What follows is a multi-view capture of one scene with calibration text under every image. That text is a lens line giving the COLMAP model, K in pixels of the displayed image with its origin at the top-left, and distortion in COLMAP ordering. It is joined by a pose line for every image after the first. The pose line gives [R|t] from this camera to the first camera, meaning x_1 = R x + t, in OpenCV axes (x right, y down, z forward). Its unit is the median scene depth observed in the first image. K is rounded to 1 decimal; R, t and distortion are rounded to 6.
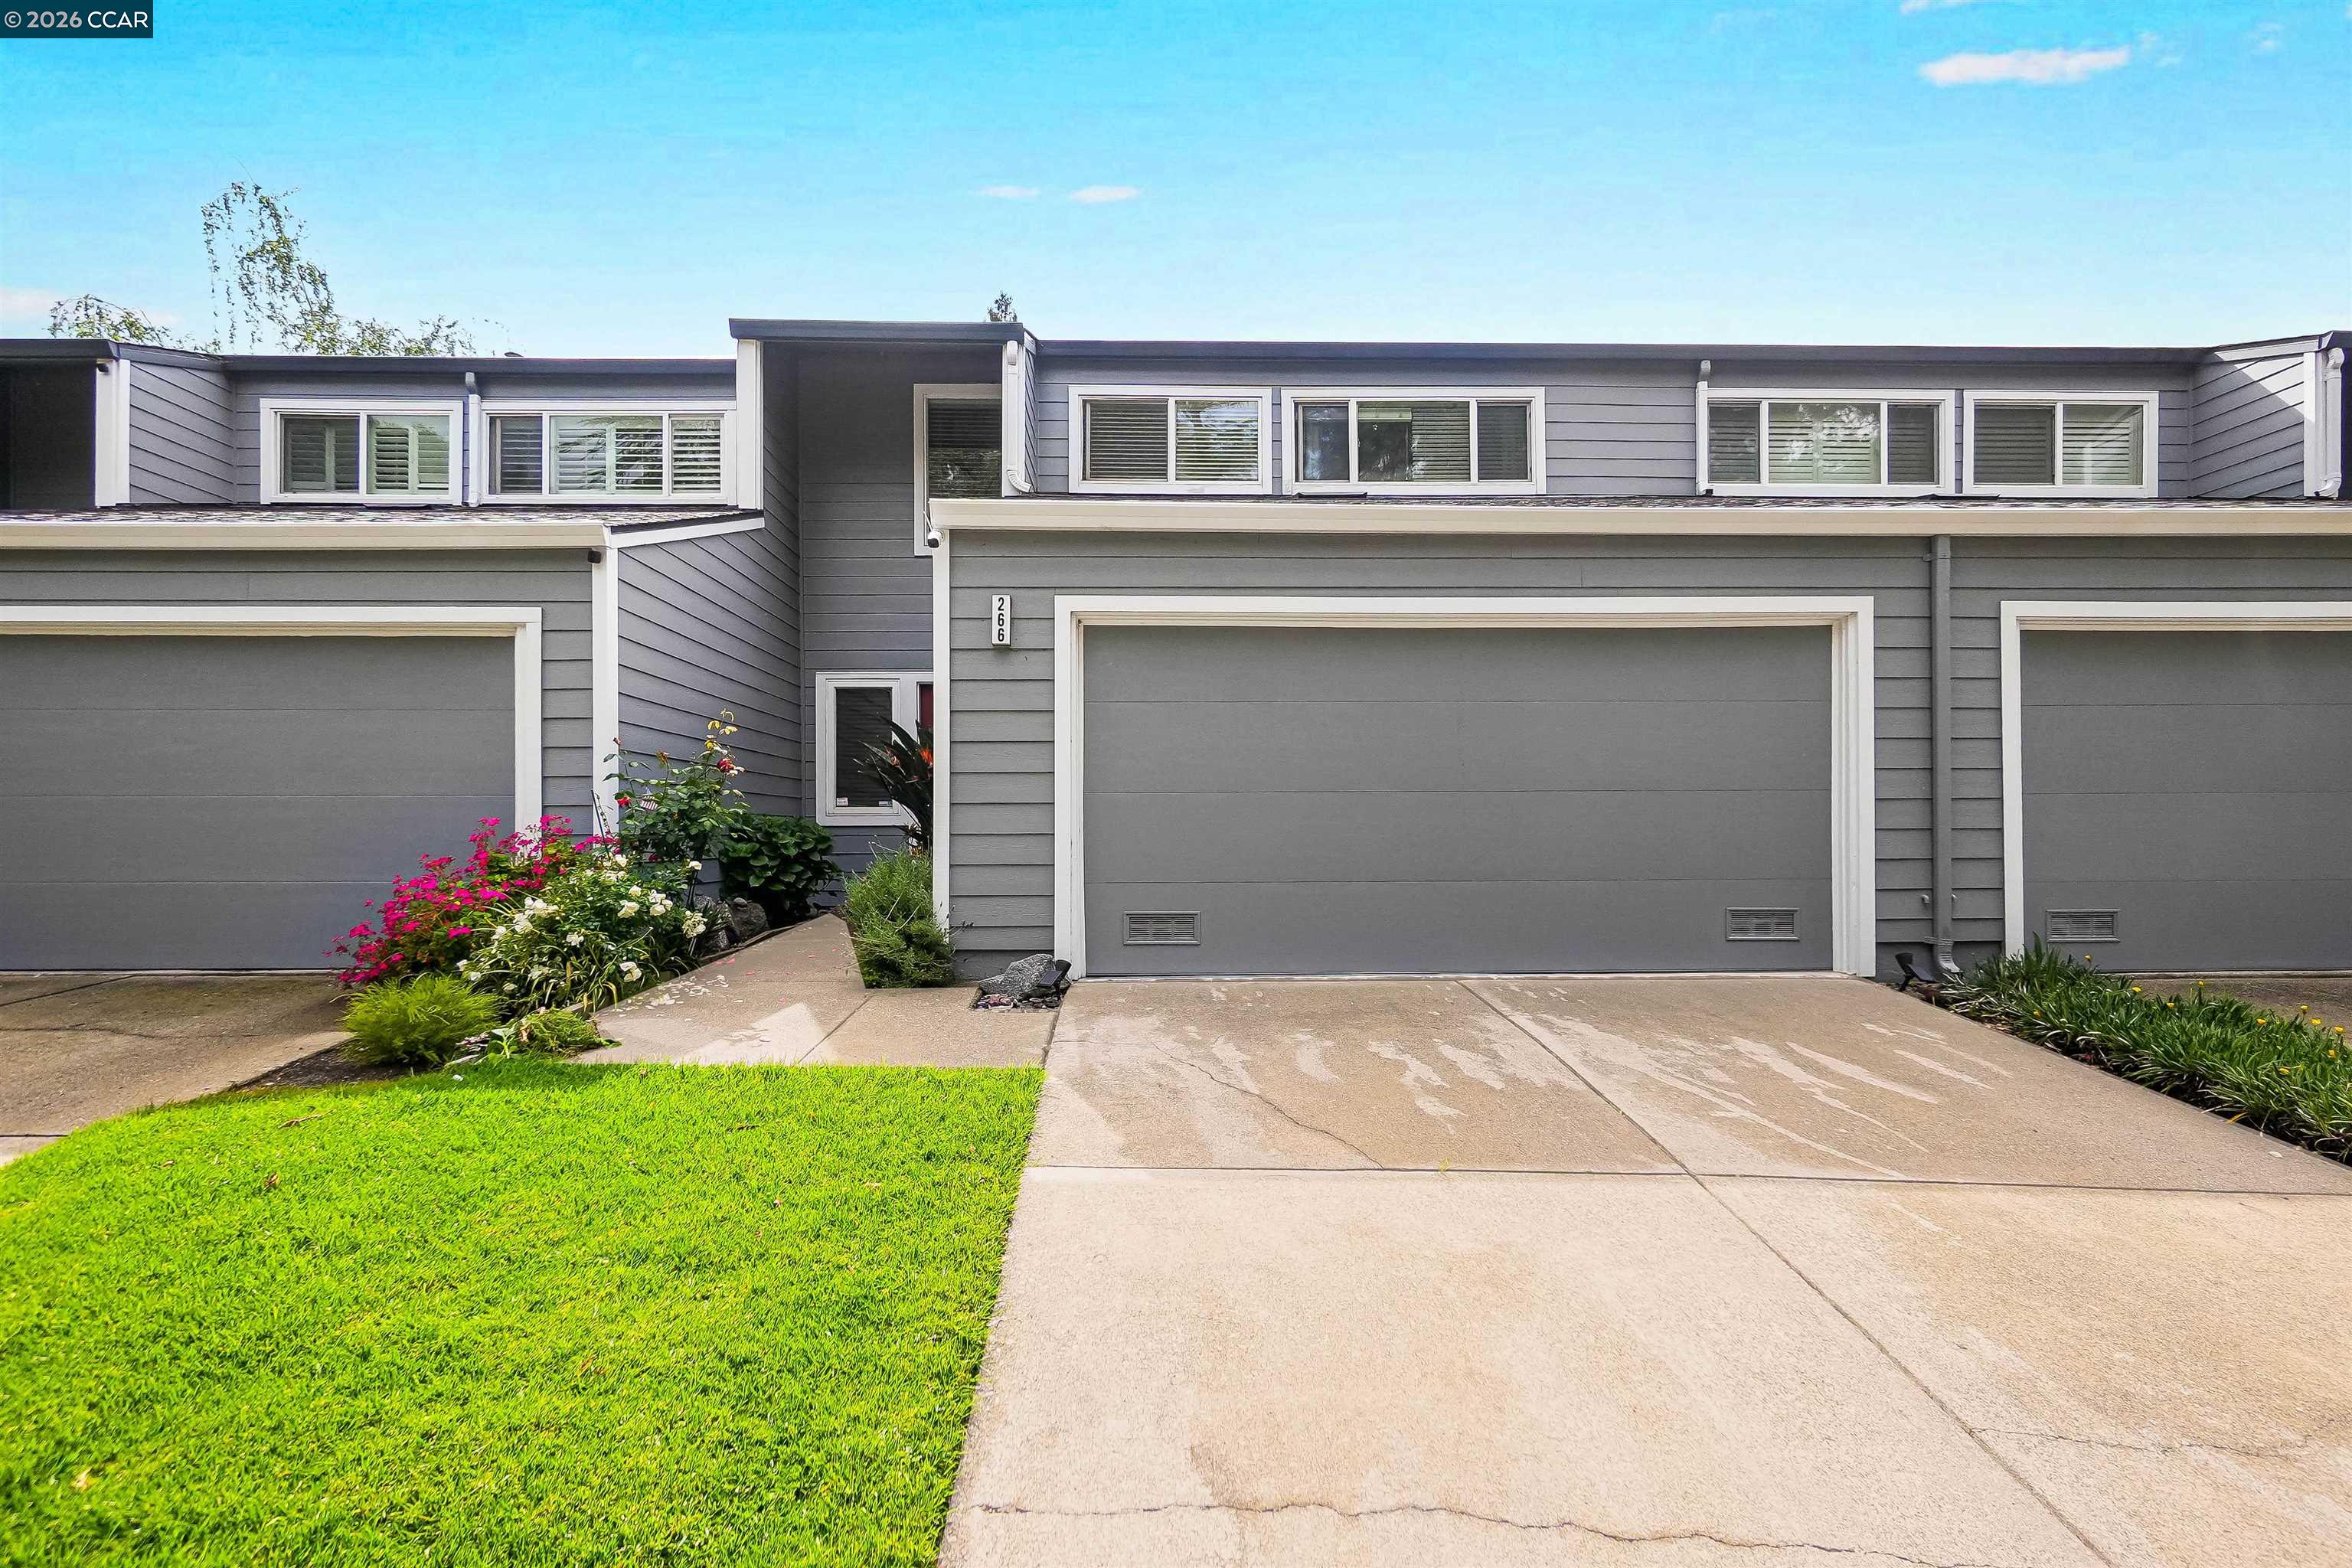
lens RADIAL K [[1117.8, 0, 1131.6], [0, 1117.8, 827.5], [0, 0, 1]] dist [-0.006615, 0.003524]
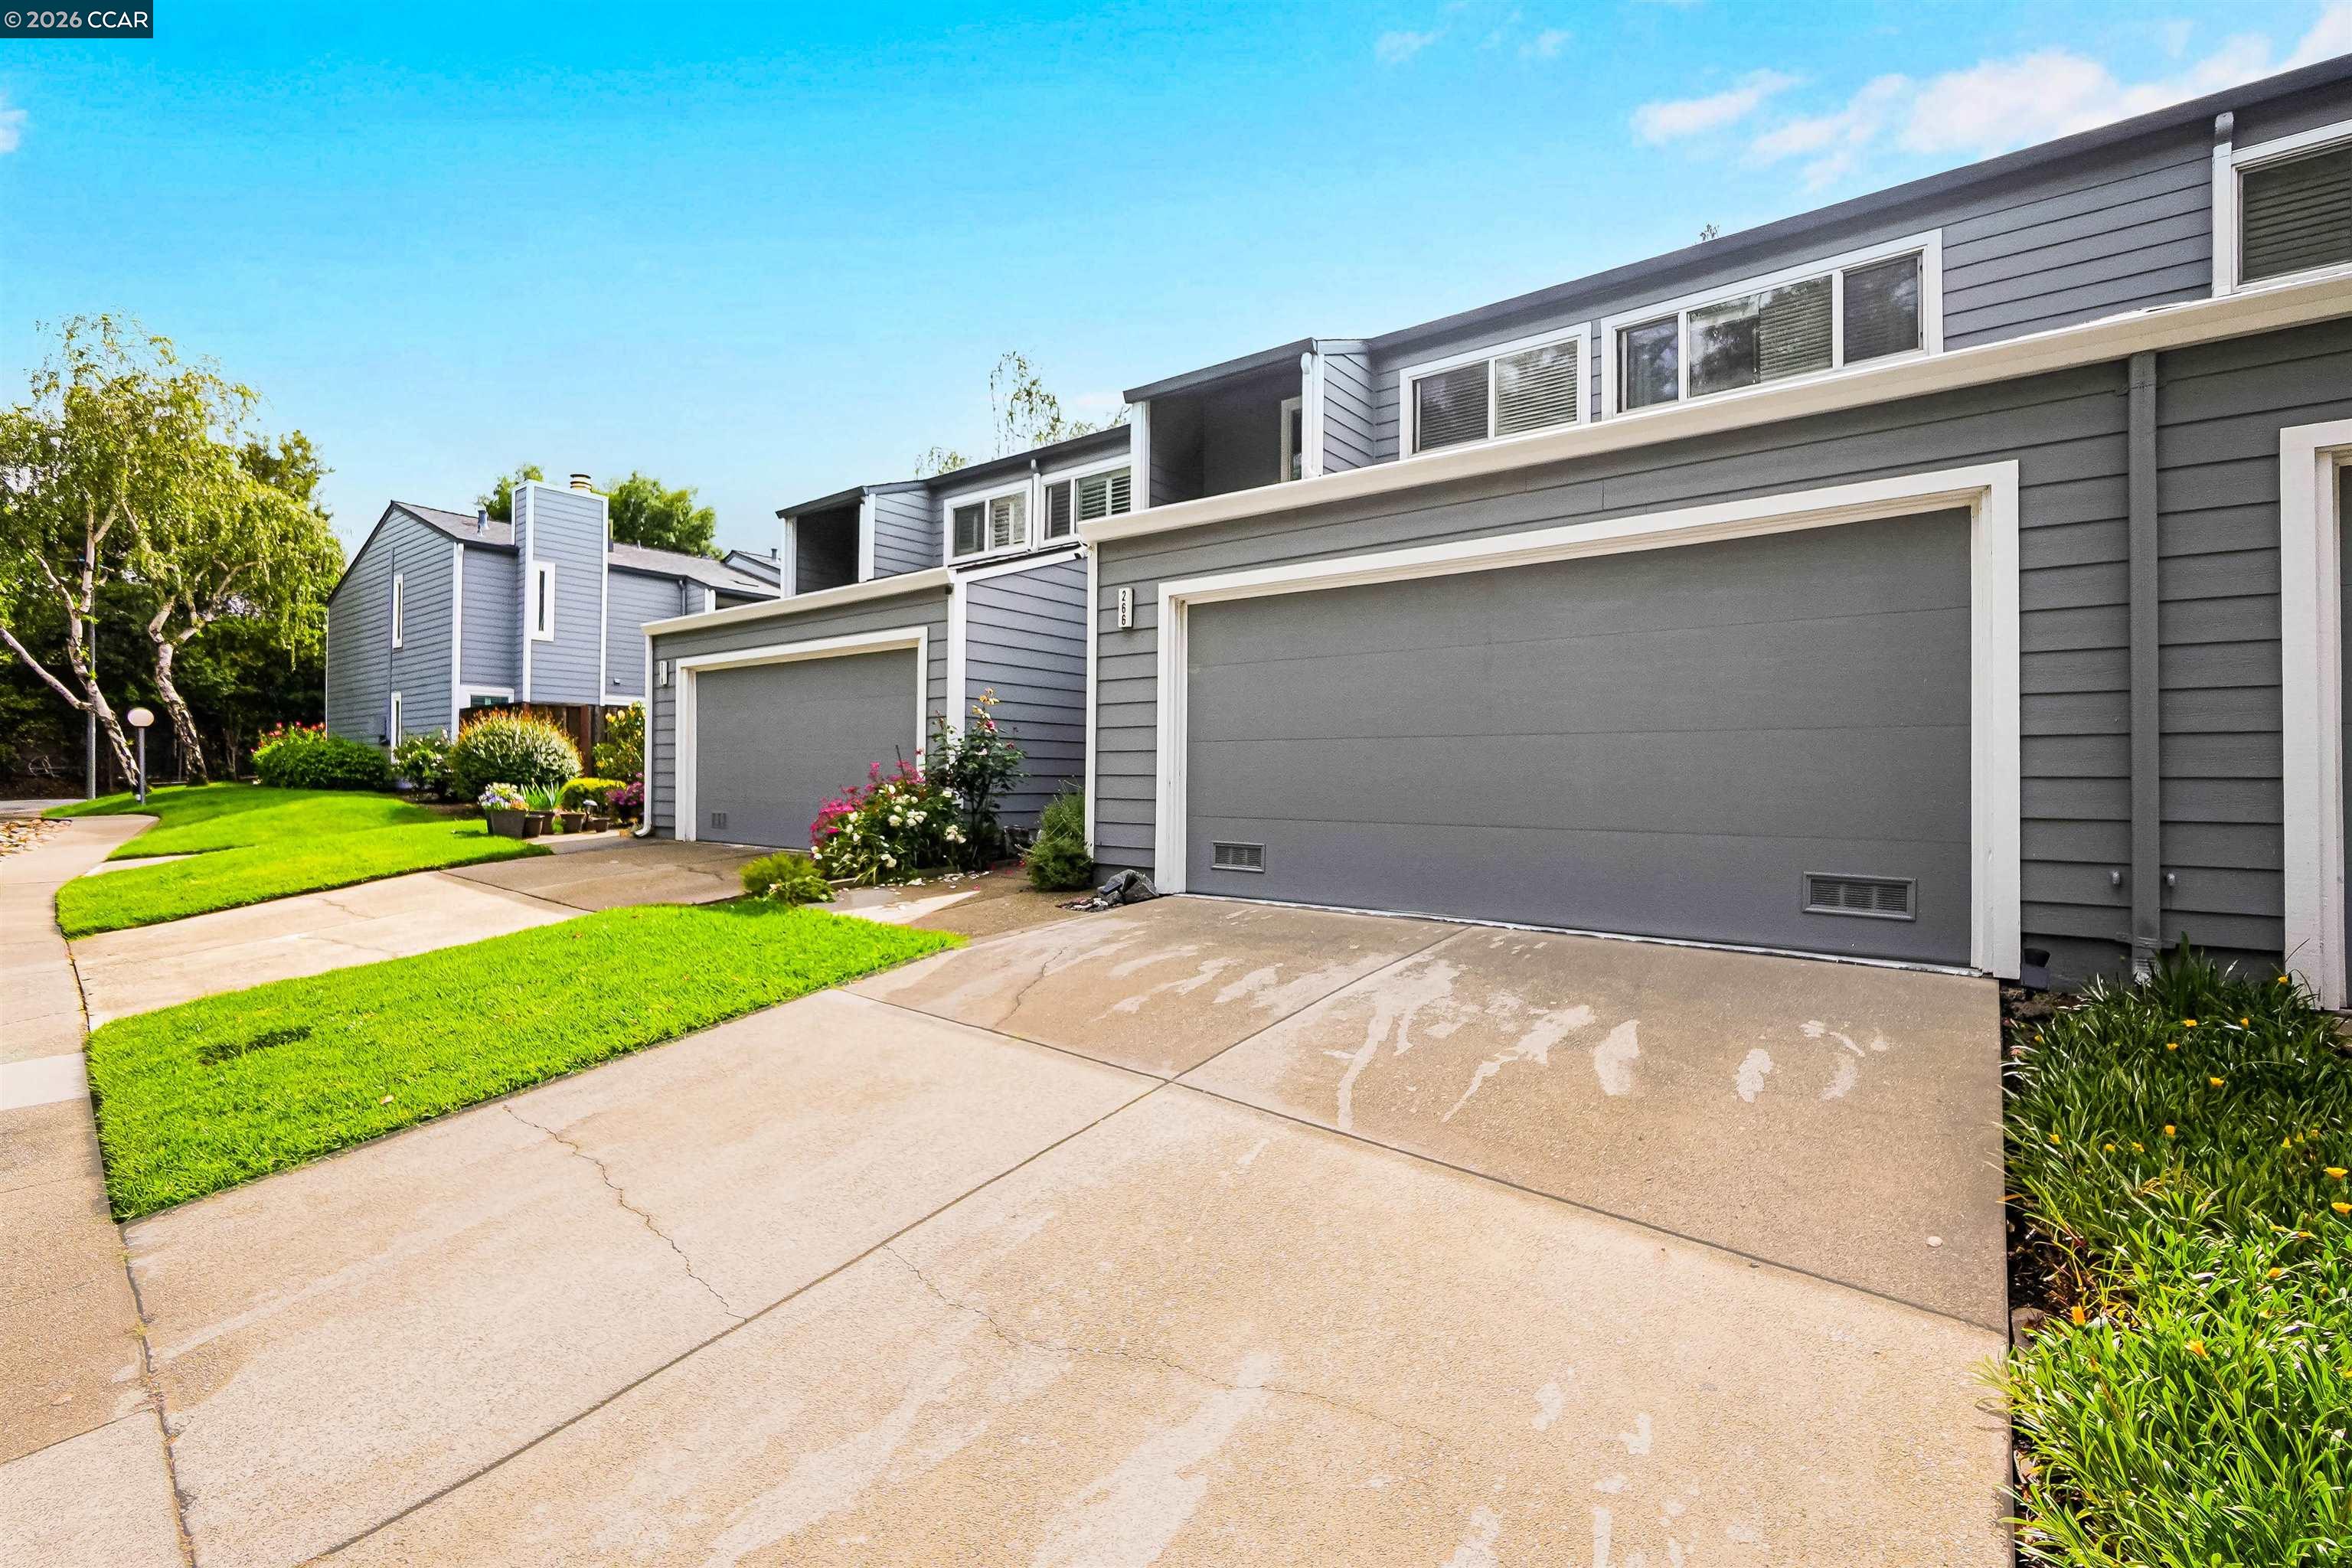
lens RADIAL K [[1038.2, 0, 1158.4], [0, 1038.2, 760.7], [0, 0, 1]] dist [-0.011406, 0.005777]
pose [[0.761982, -0.001942, -0.647595, 0.668160], [-0.006666, 0.999919, -0.010842, 0.001952], [0.647564, 0.012578, 0.761907, 0.116819]]
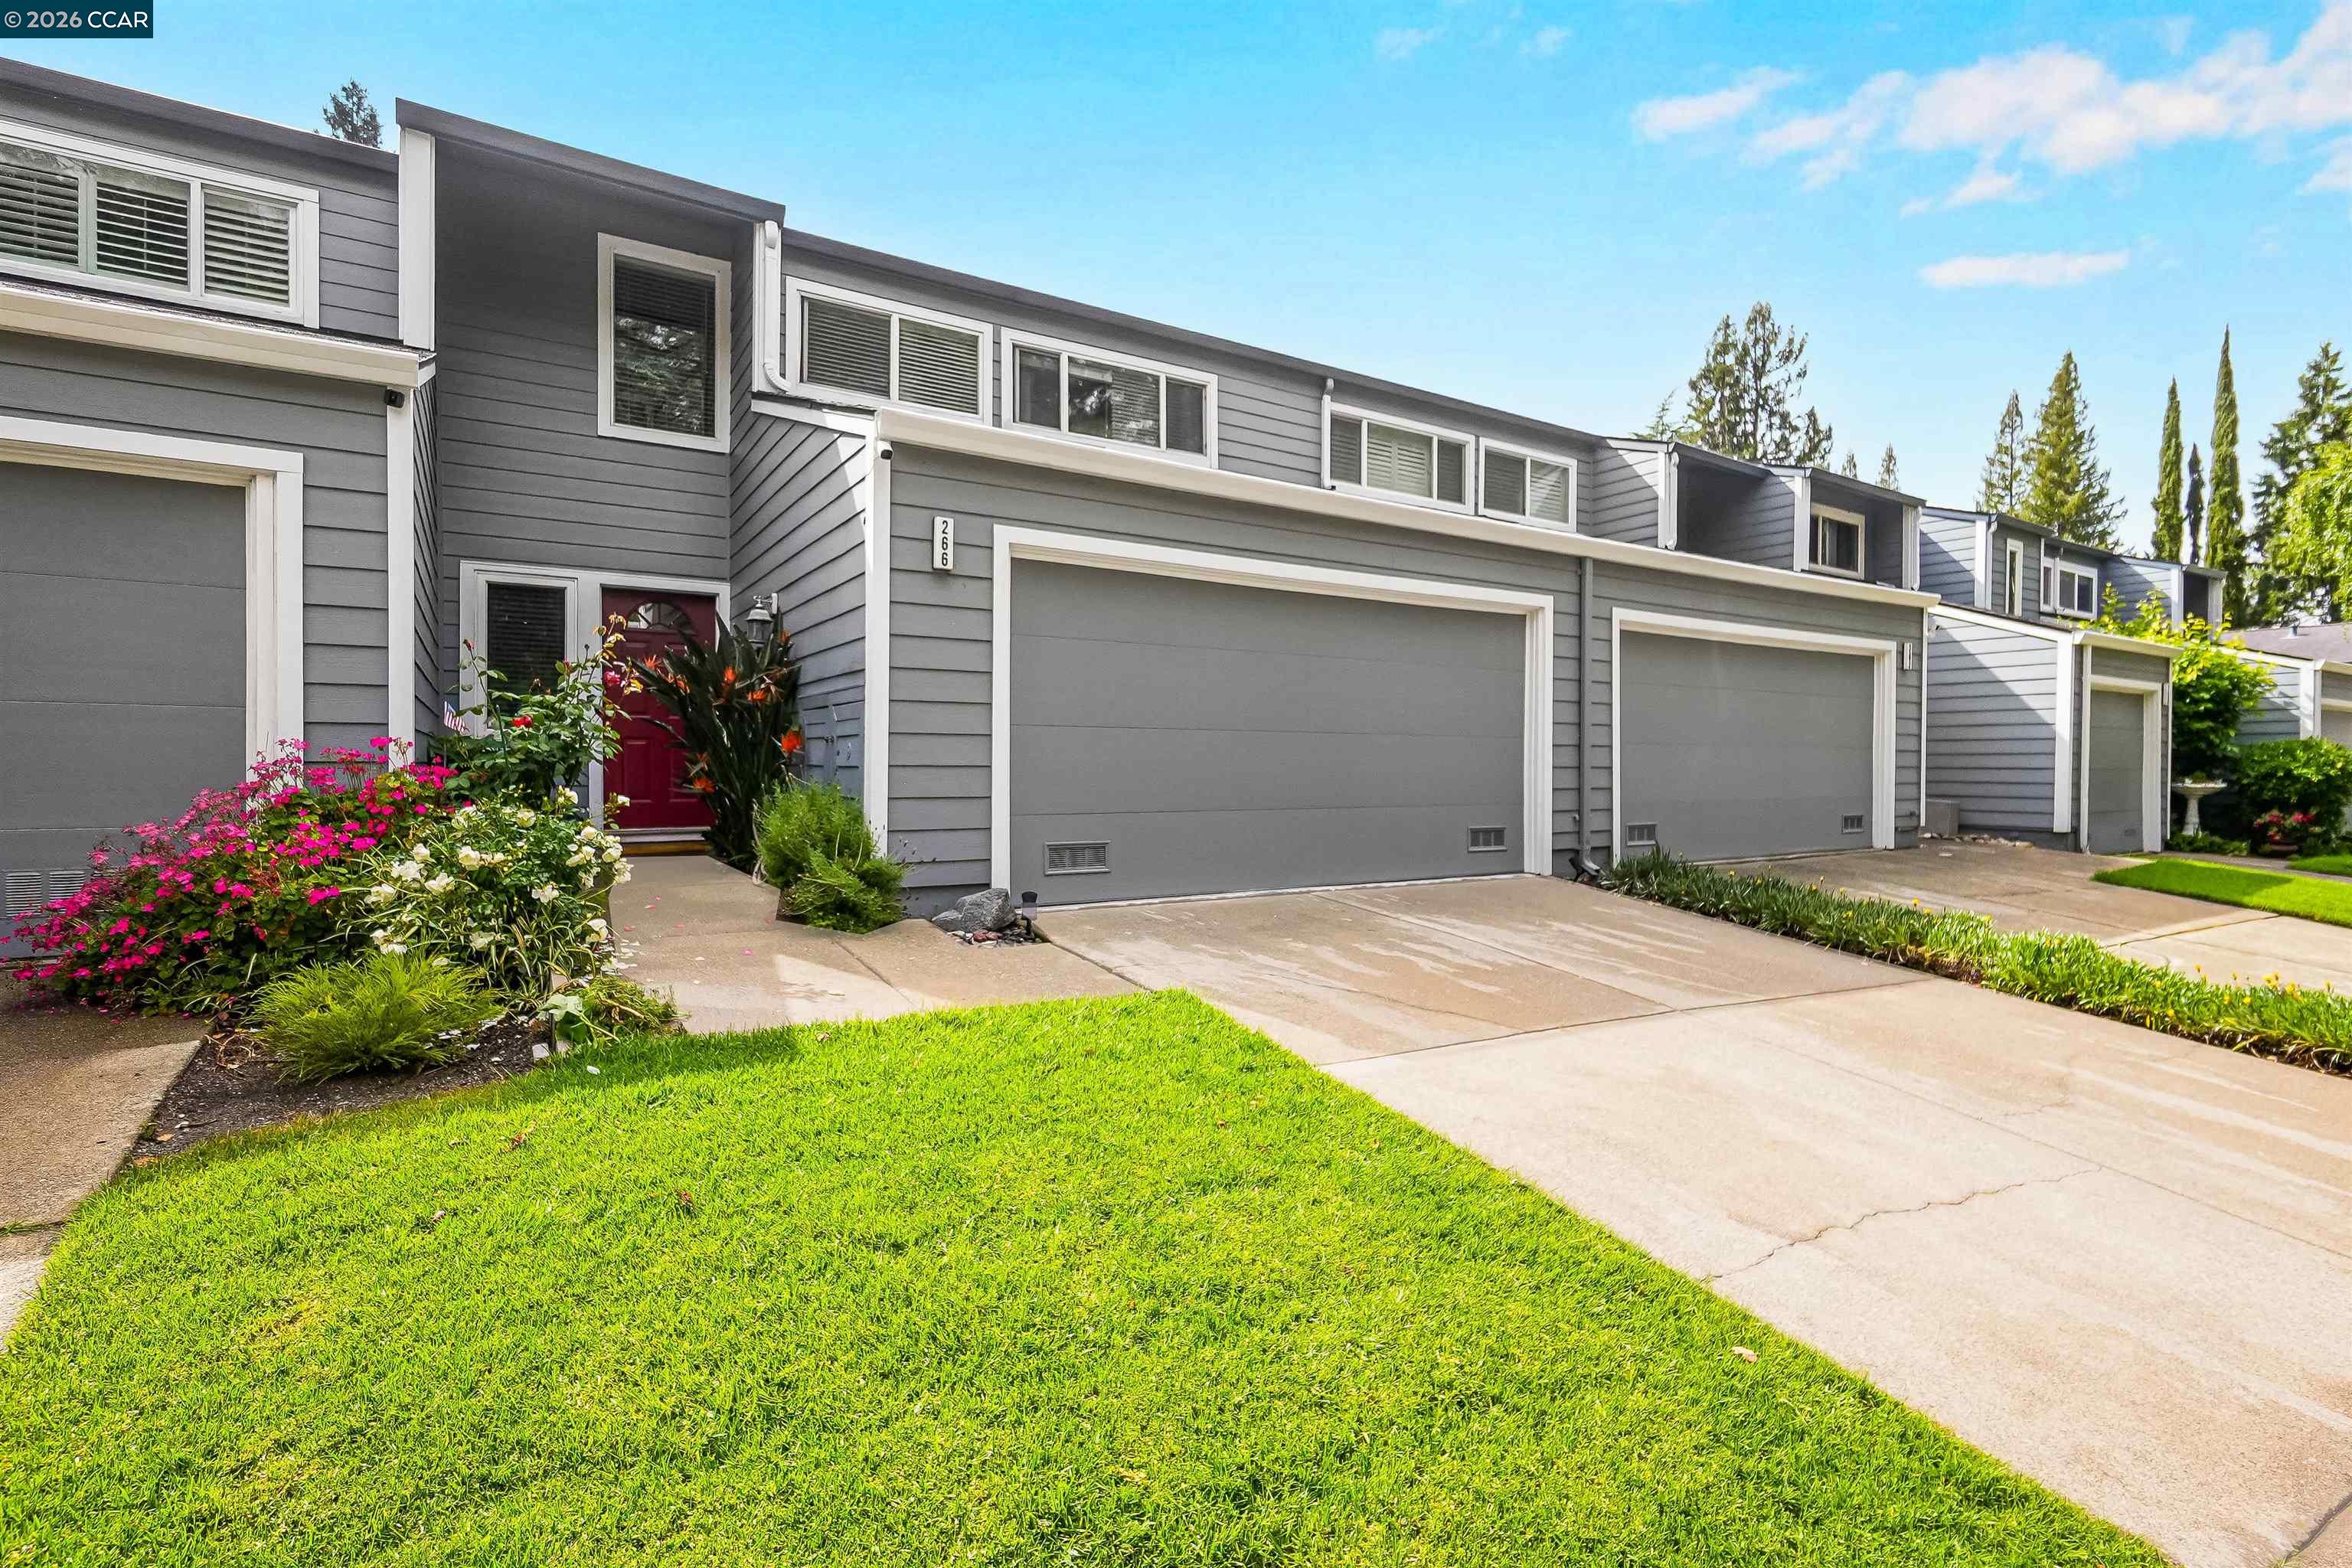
lens RADIAL K [[1117.8, 0, 1174.7], [0, 1117.8, 769.7], [0, 0, 1]] dist [-0.006615, 0.003524]
pose [[0.854632, 0.005862, 0.519201, -0.436386], [-0.011995, 0.999892, 0.008456, -0.001111], [-0.519096, -0.013455, 0.854610, 0.067368]]
